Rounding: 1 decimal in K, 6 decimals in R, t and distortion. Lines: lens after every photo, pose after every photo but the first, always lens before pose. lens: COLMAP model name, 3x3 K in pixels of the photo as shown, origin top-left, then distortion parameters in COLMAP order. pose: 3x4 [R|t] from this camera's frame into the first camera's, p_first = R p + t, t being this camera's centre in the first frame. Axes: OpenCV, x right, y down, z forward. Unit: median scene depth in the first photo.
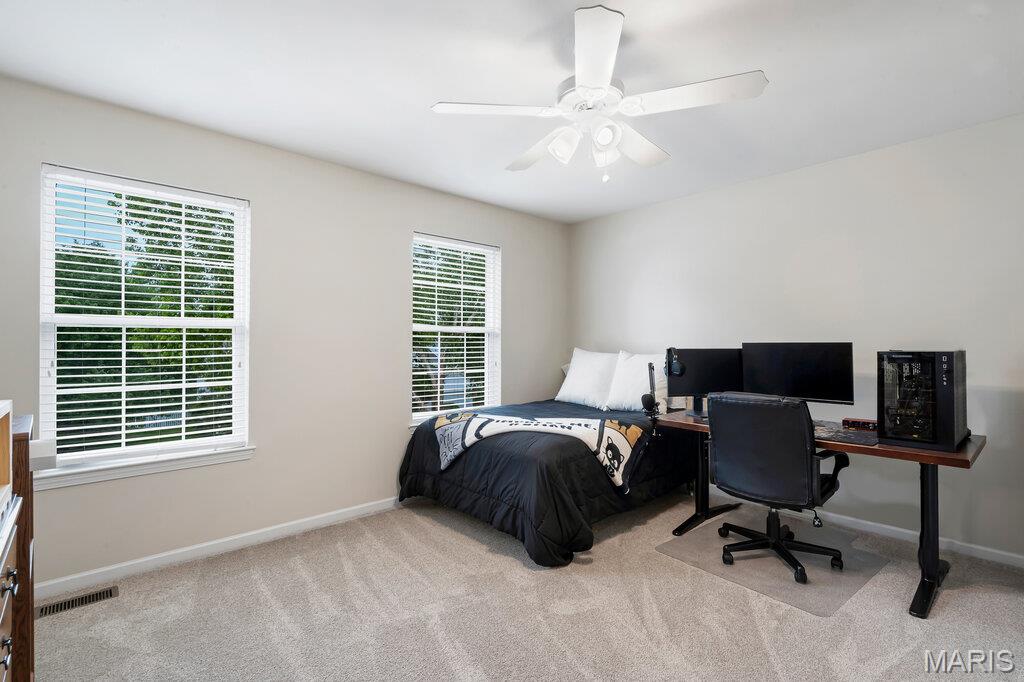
lens RADIAL K [[473.4, 0, 516.1], [0, 473.4, 345.1], [0, 0, 1]] dist [-0.005912, 0.002302]
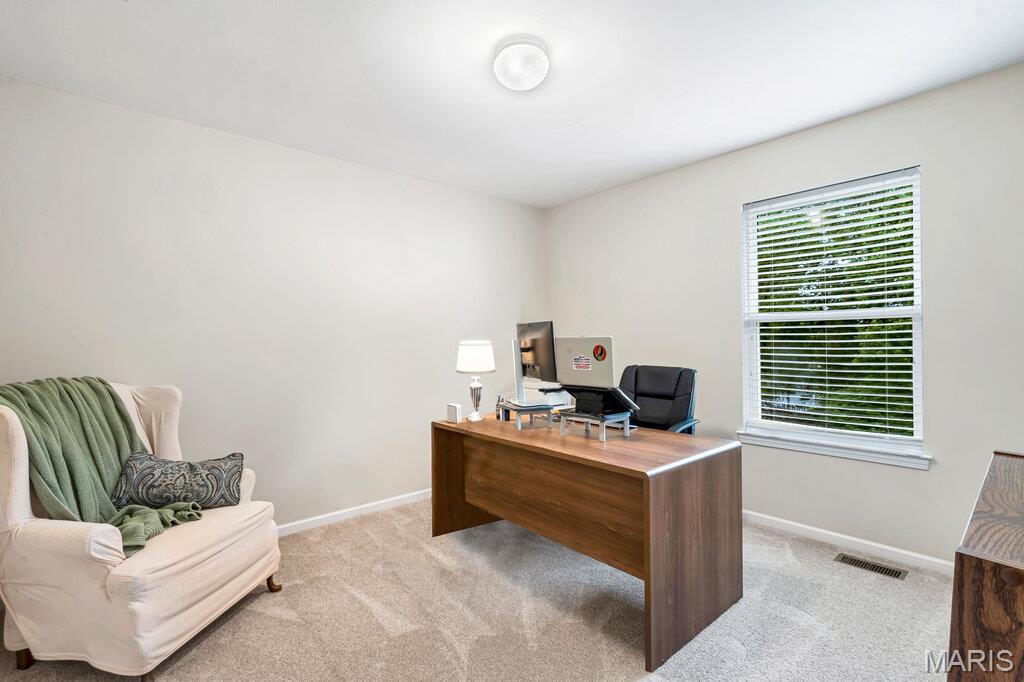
lens RADIAL K [[473.4, 0, 513.0], [0, 473.4, 343.3], [0, 0, 1]] dist [-0.005912, 0.002302]
pose [[-0.028362, 0.007552, -0.999569, 0.329142], [0.010384, 0.999920, 0.007260, 0.000470], [0.999544, -0.010174, -0.028438, 0.310095]]
